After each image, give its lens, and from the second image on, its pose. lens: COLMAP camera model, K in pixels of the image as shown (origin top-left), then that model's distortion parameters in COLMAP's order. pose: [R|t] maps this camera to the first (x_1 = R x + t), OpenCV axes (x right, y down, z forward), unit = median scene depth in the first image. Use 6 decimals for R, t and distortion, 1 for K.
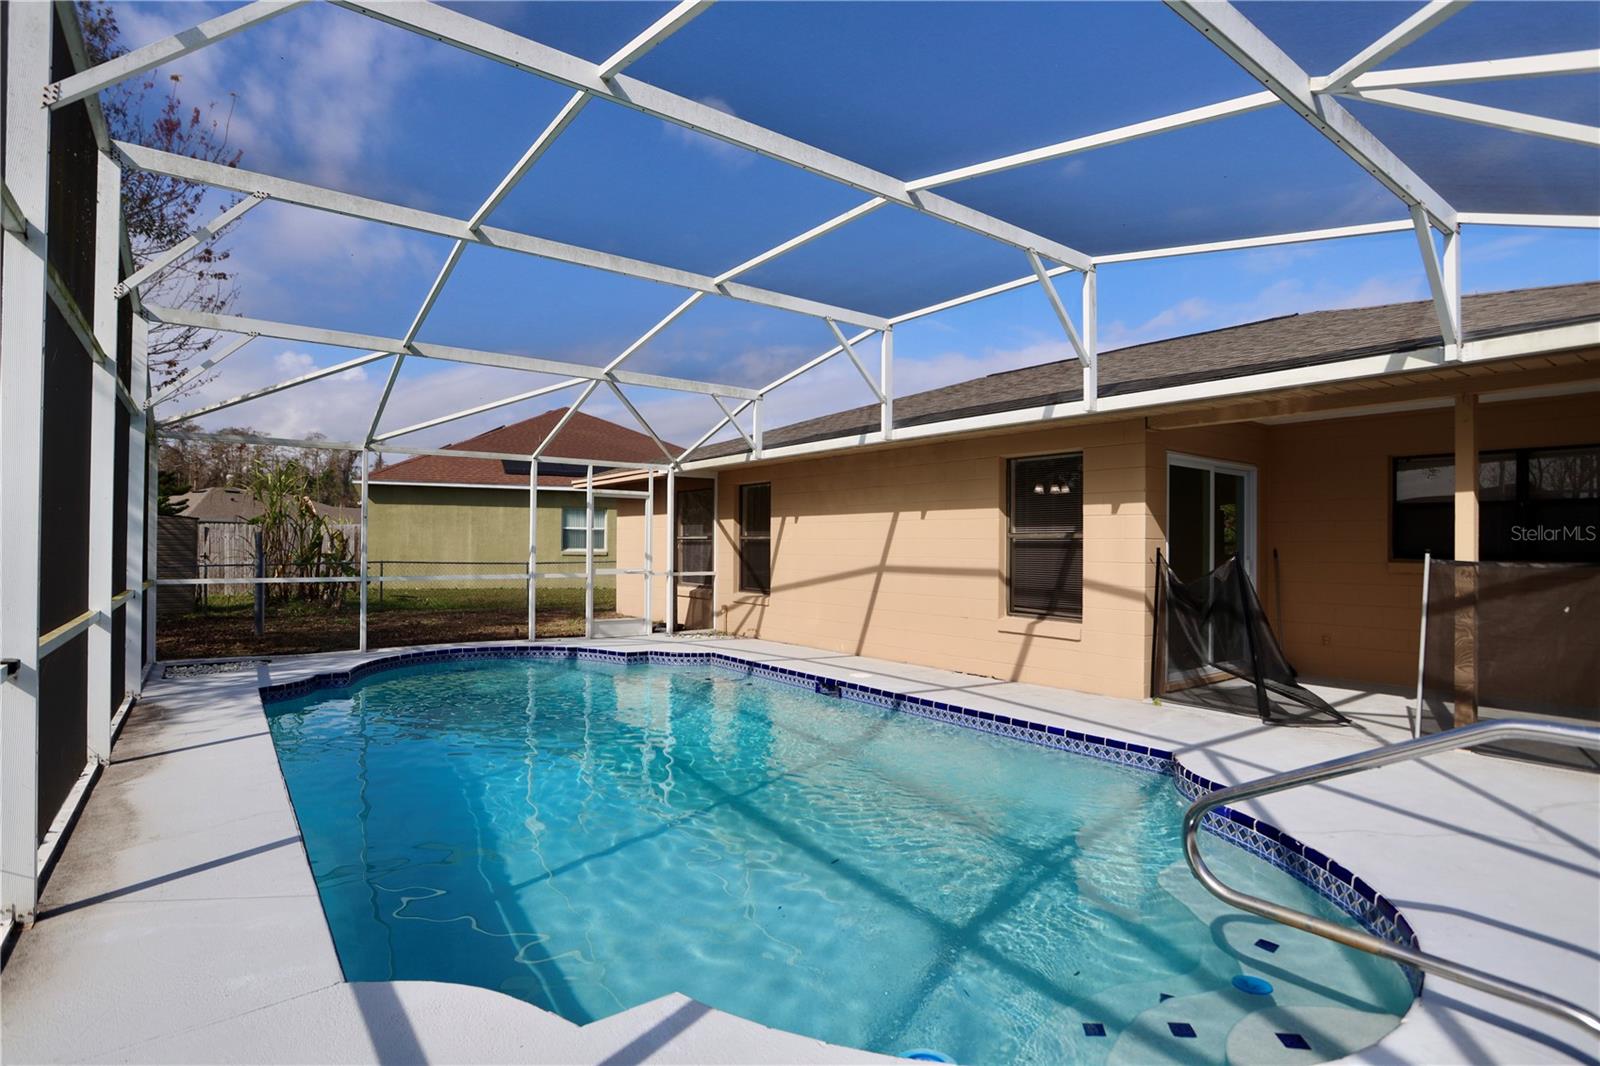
lens RADIAL K [[797.5, 0, 813.8], [0, 797.5, 536.8], [0, 0, 1]] dist [-0.042693, 0.013332]
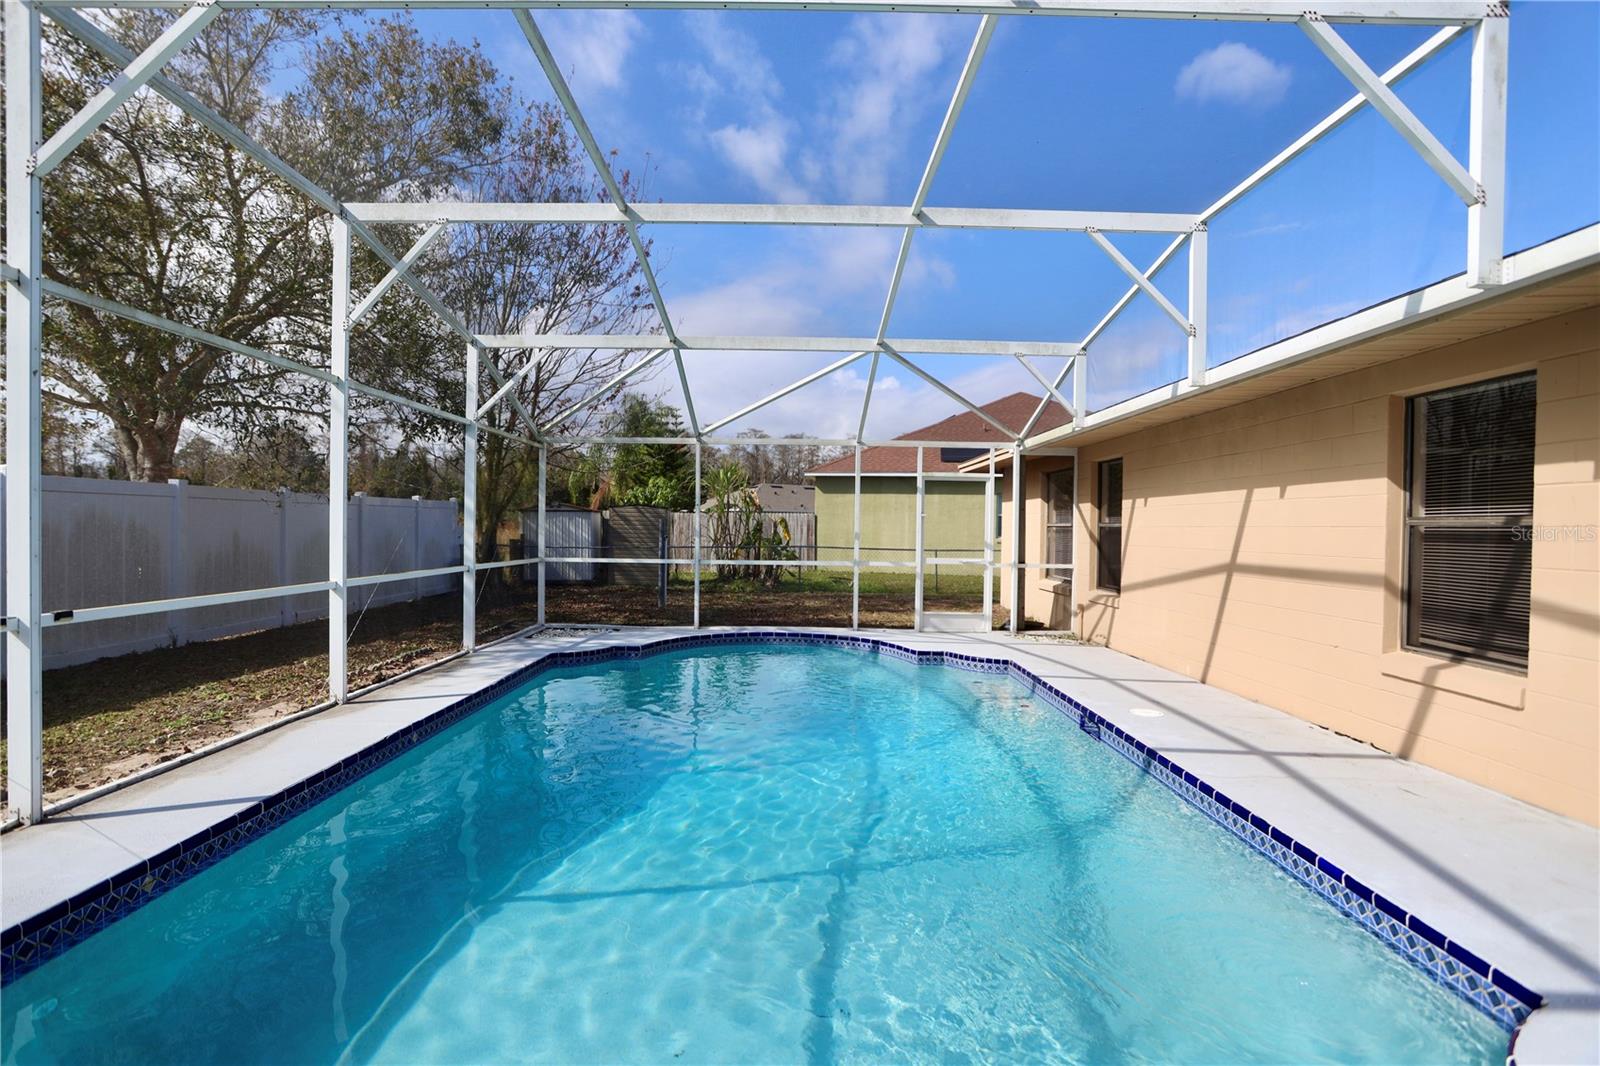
lens RADIAL K [[797.5, 0, 797.9], [0, 797.5, 537.9], [0, 0, 1]] dist [-0.042693, 0.013332]
pose [[0.800929, 0.011525, -0.598648, 0.193931], [-0.001221, 0.999844, 0.017615, 0.000960], [0.598758, -0.013378, 0.800818, 0.191433]]
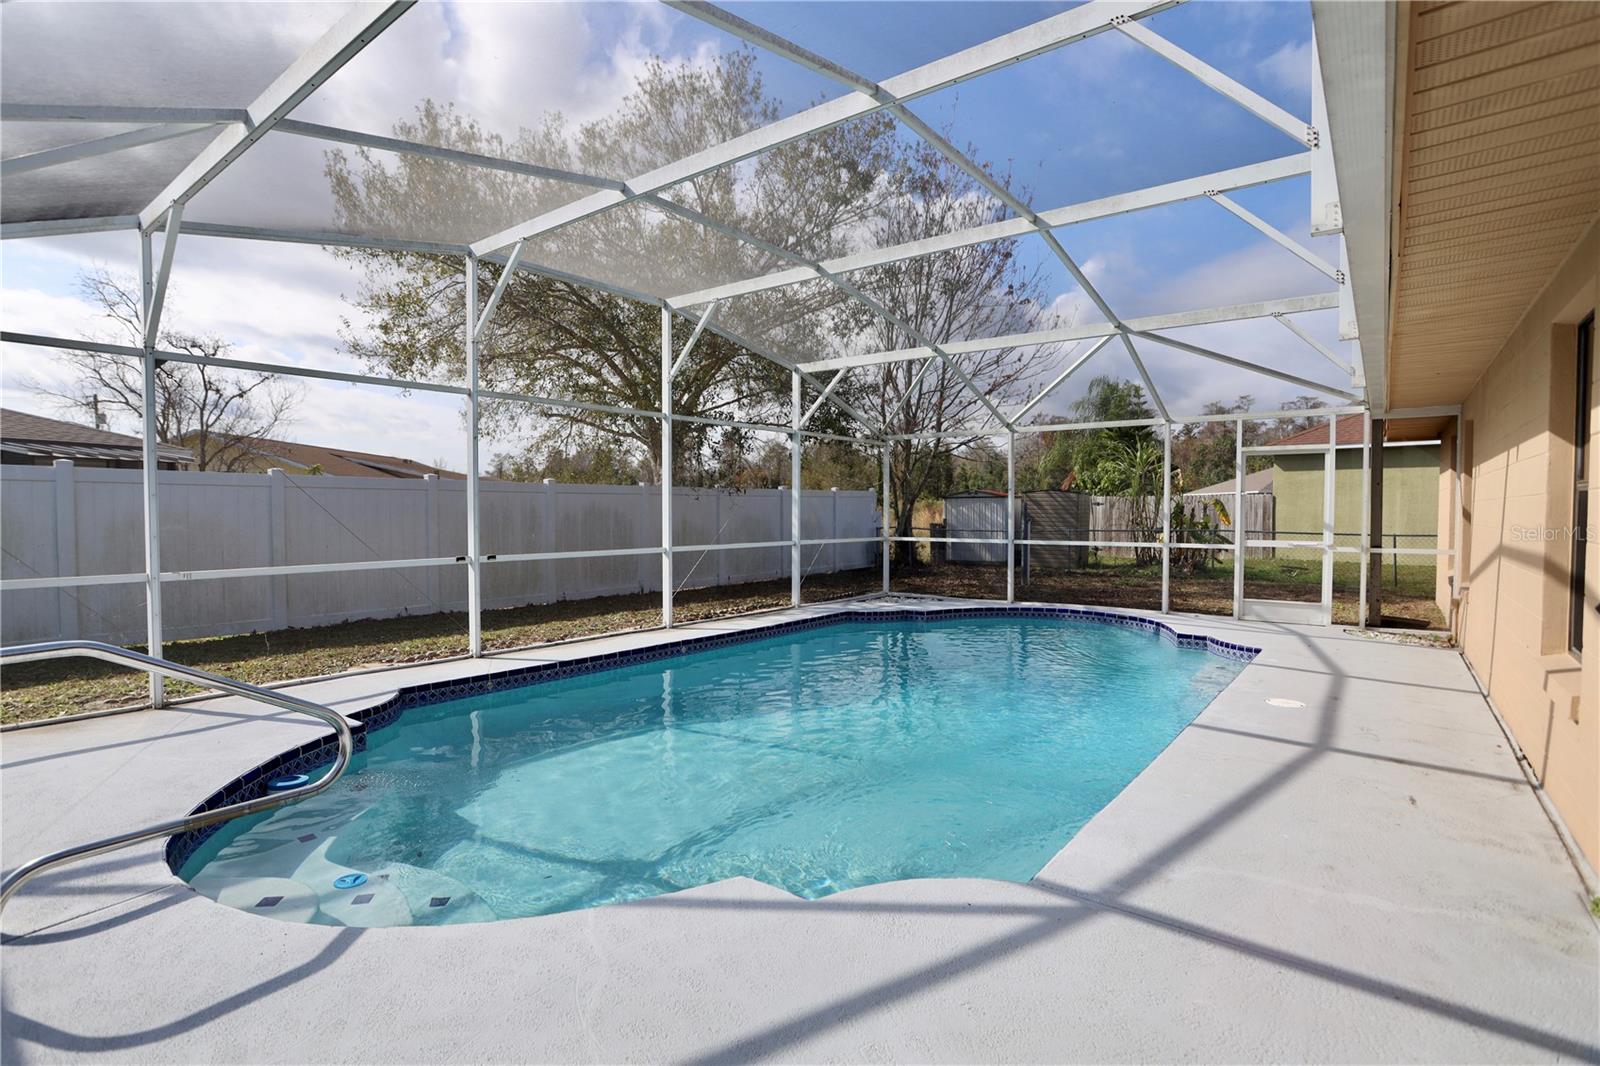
lens RADIAL K [[797.5, 0, 801.6], [0, 797.5, 533.7], [0, 0, 1]] dist [-0.042693, 0.013332]
pose [[0.277773, 0.020740, -0.960423, 0.480430], [0.011580, 0.999622, 0.024936, 0.008213], [0.960577, -0.018048, 0.277428, 0.354159]]
